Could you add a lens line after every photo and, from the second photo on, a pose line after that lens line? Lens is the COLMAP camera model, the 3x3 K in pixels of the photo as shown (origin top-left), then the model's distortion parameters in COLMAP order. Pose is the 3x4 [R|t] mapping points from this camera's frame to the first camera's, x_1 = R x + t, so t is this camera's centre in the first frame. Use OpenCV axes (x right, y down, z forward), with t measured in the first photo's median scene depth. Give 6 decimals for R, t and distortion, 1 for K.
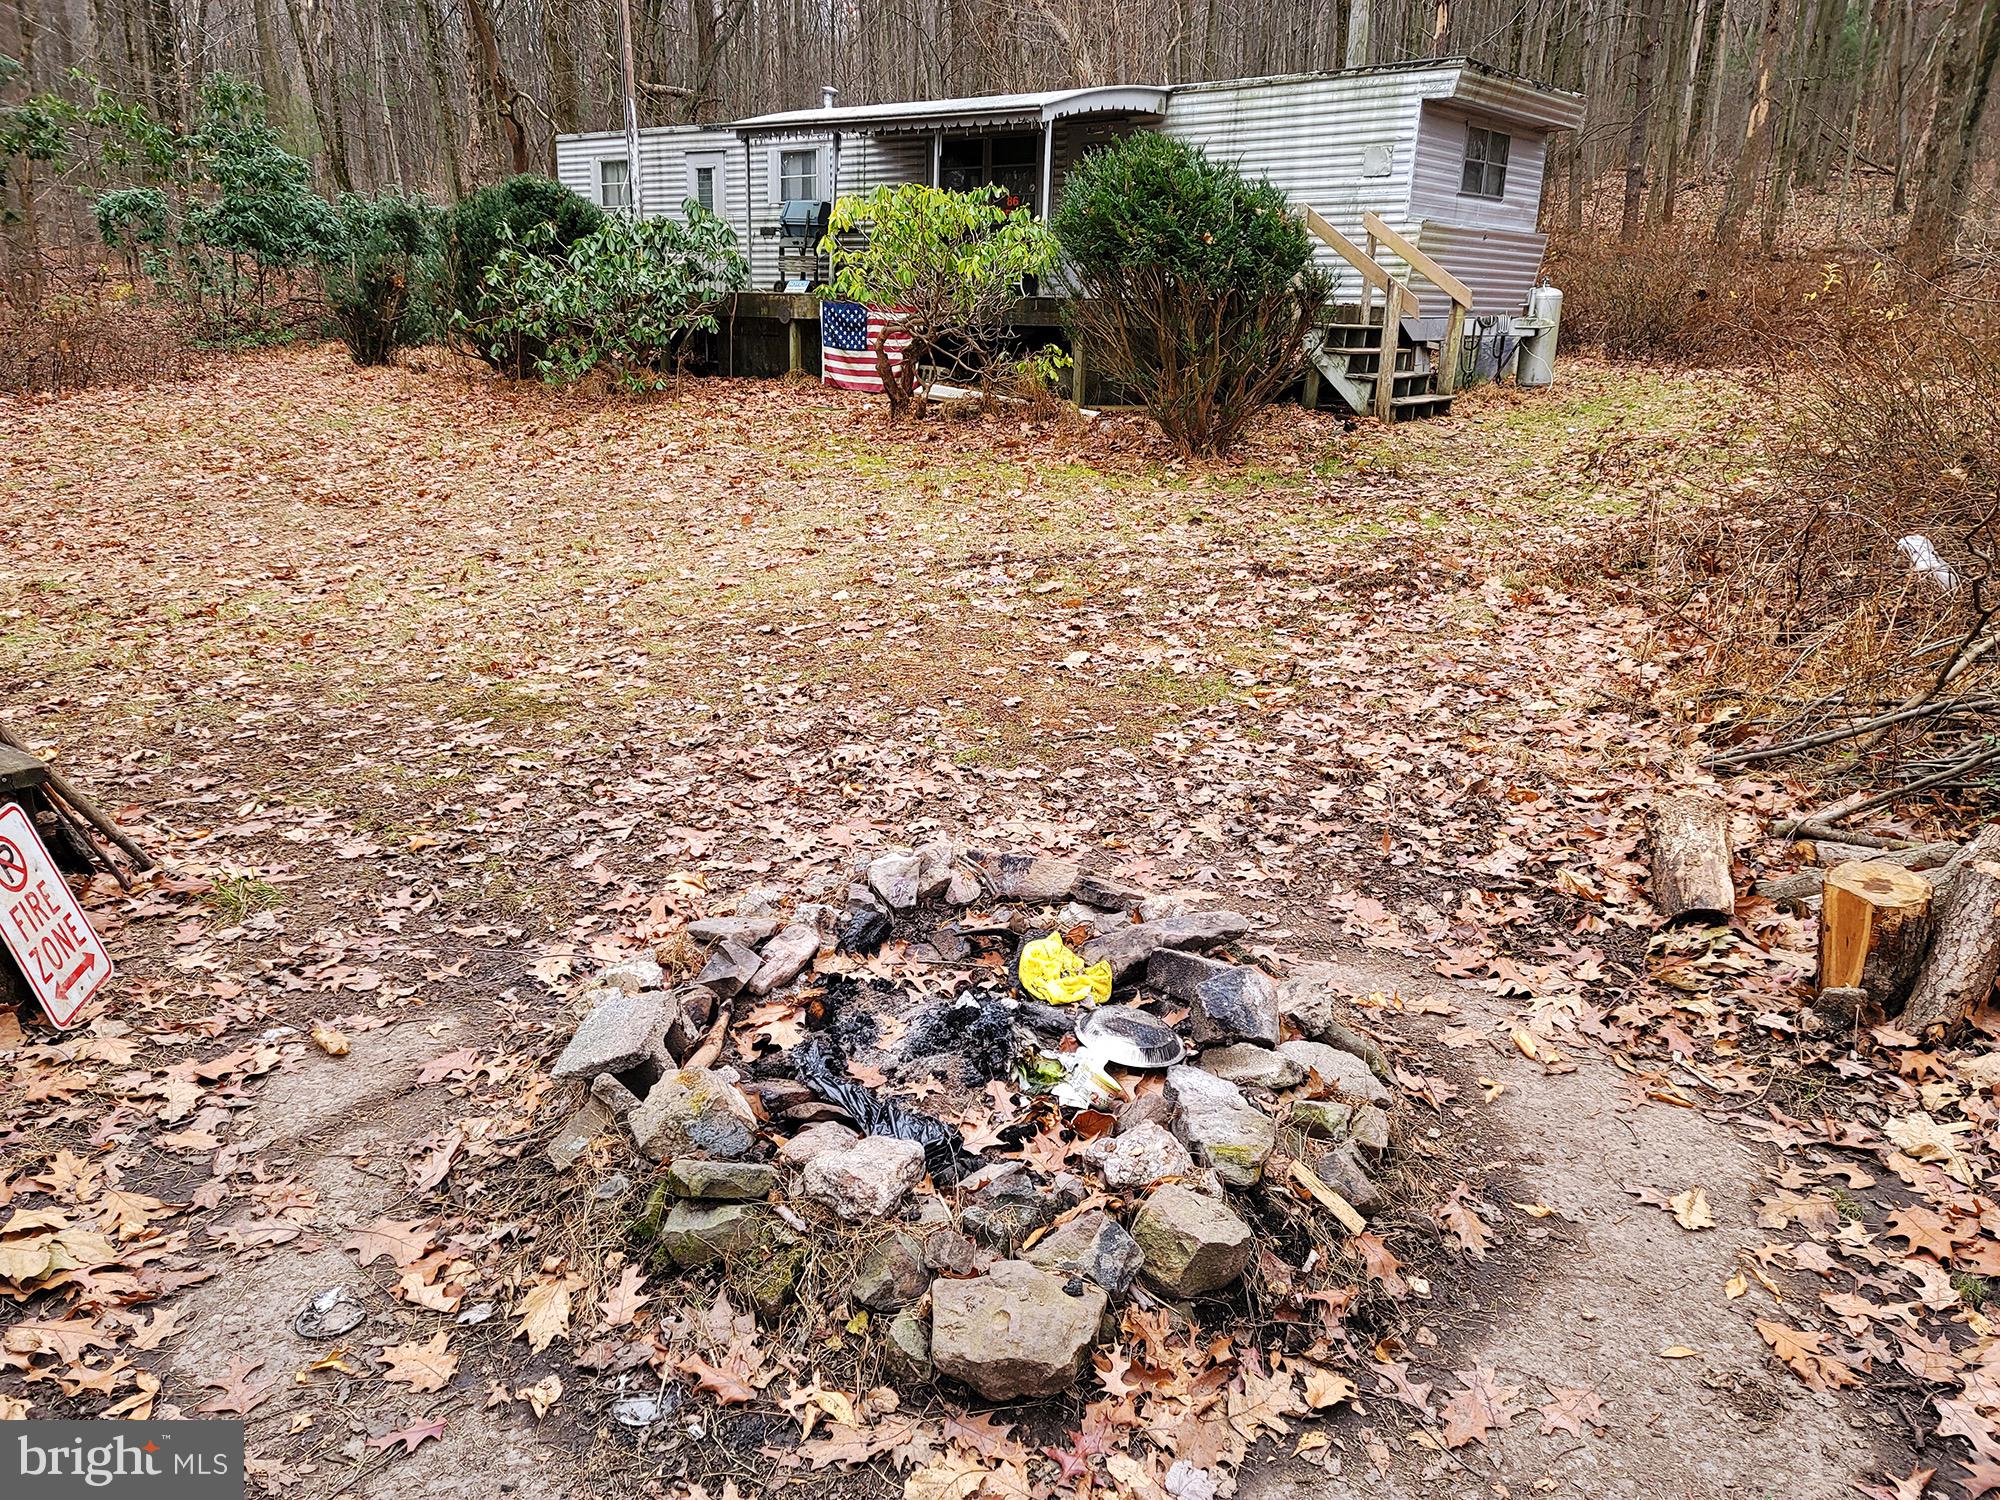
lens RADIAL K [[1462.6, 0, 994.3], [0, 1462.6, 749.8], [0, 0, 1]] dist [0.060878, 0.002276]
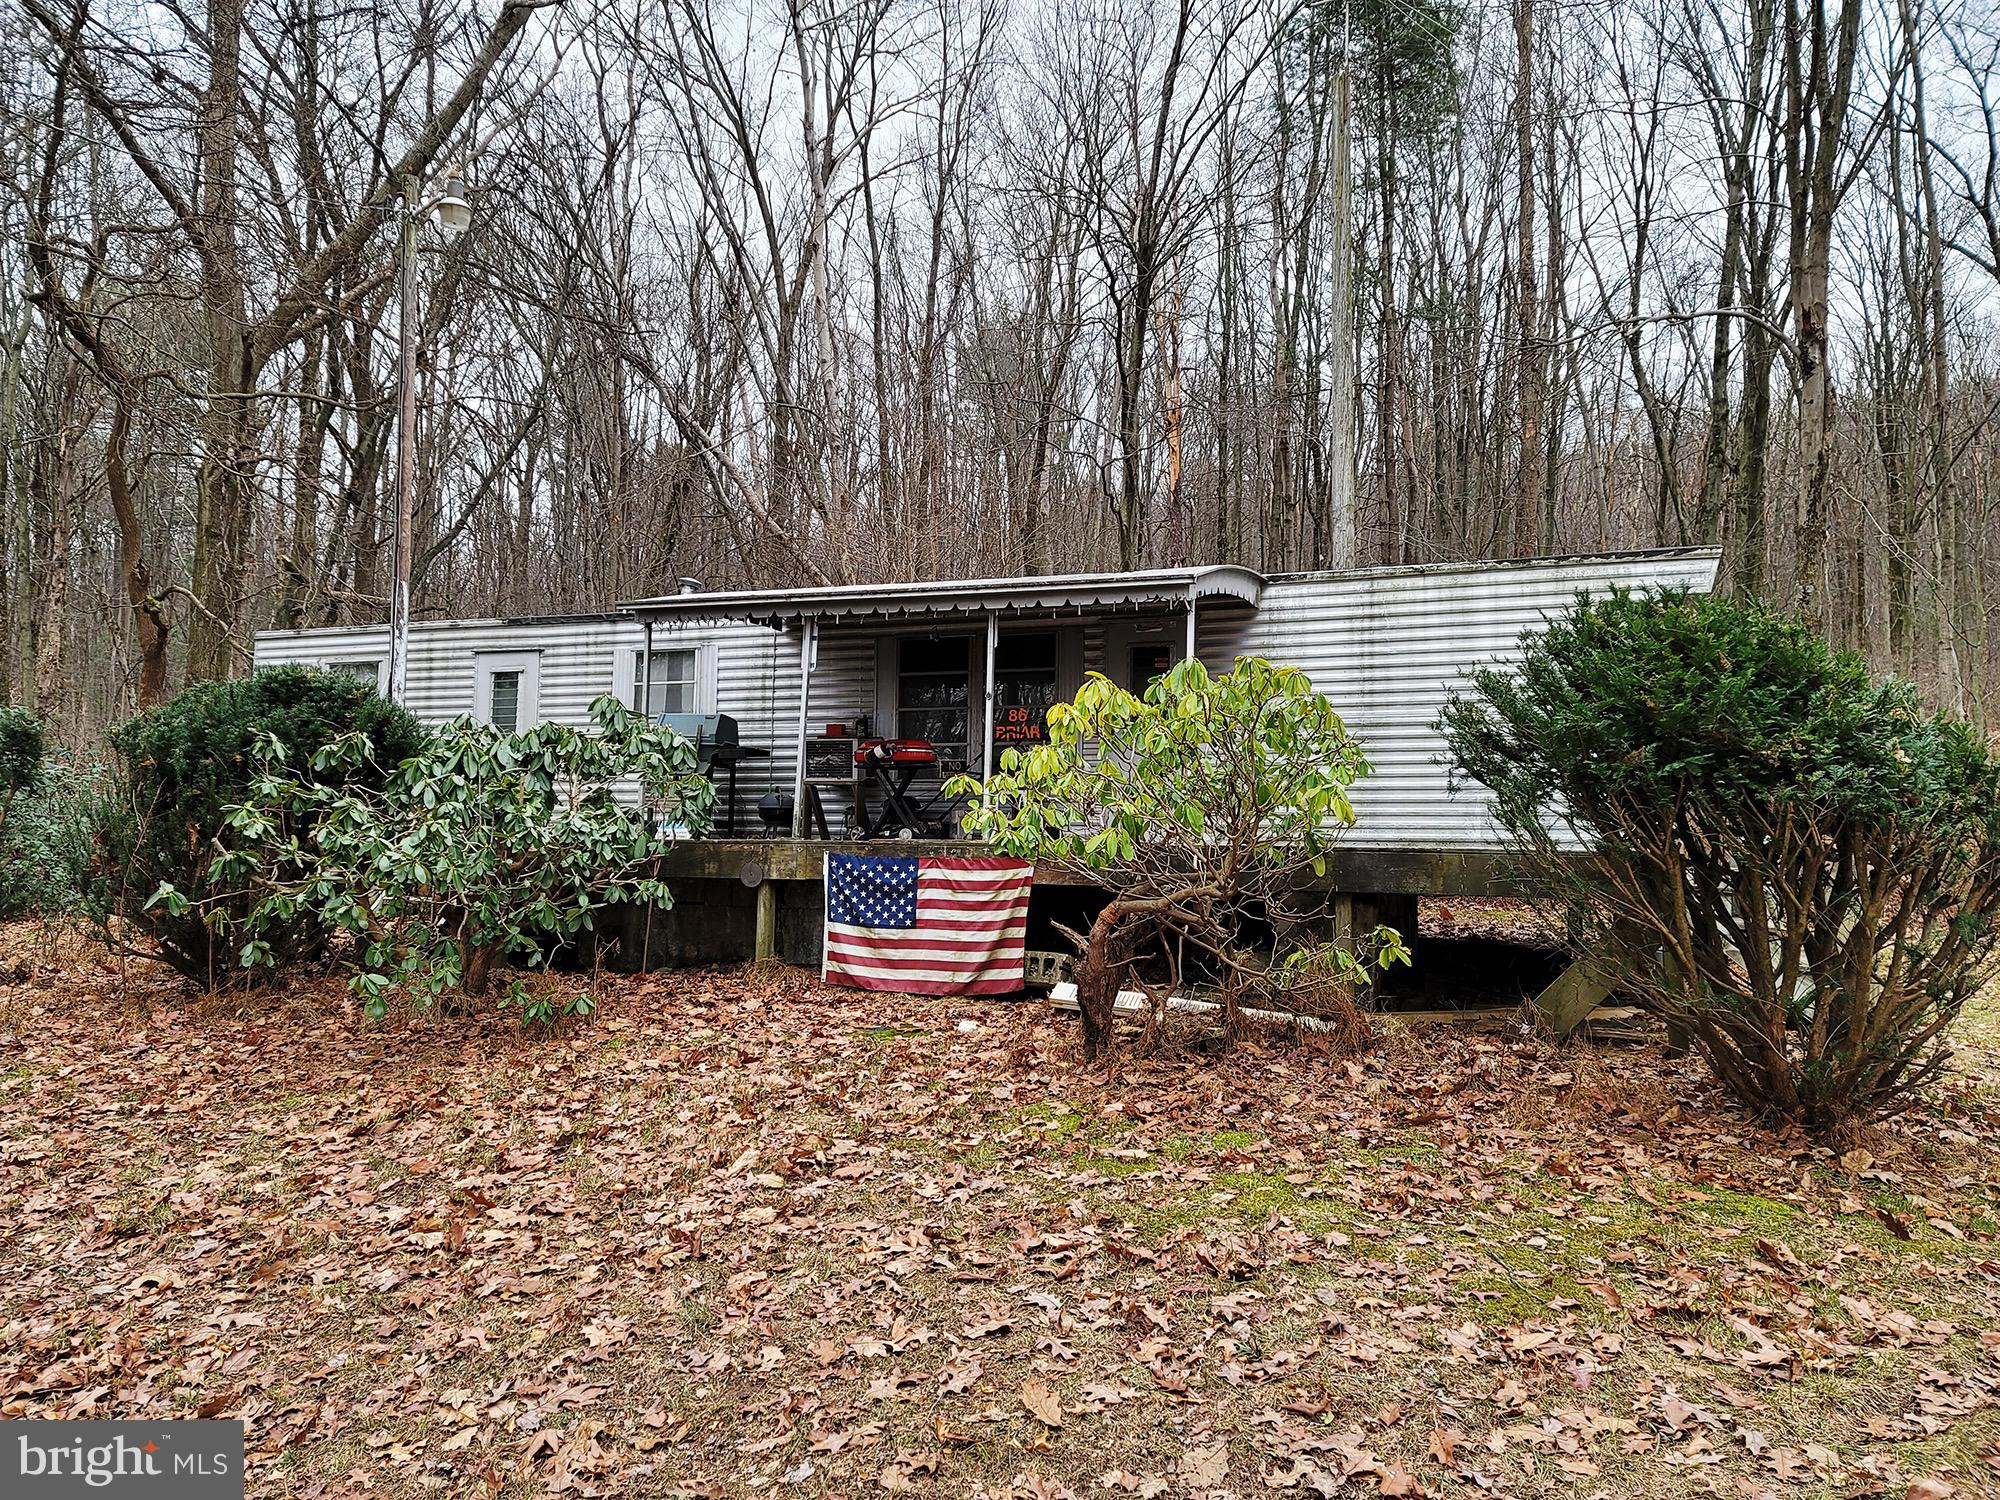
lens RADIAL K [[1462.6, 0, 1004.5], [0, 1462.6, 750.0], [0, 0, 1]] dist [0.060878, 0.002276]
pose [[0.958413, 0.010274, 0.285199, -0.222059], [0.088741, 0.939080, -0.332045, -0.133108], [-0.271236, 0.343545, 0.899115, 0.408581]]
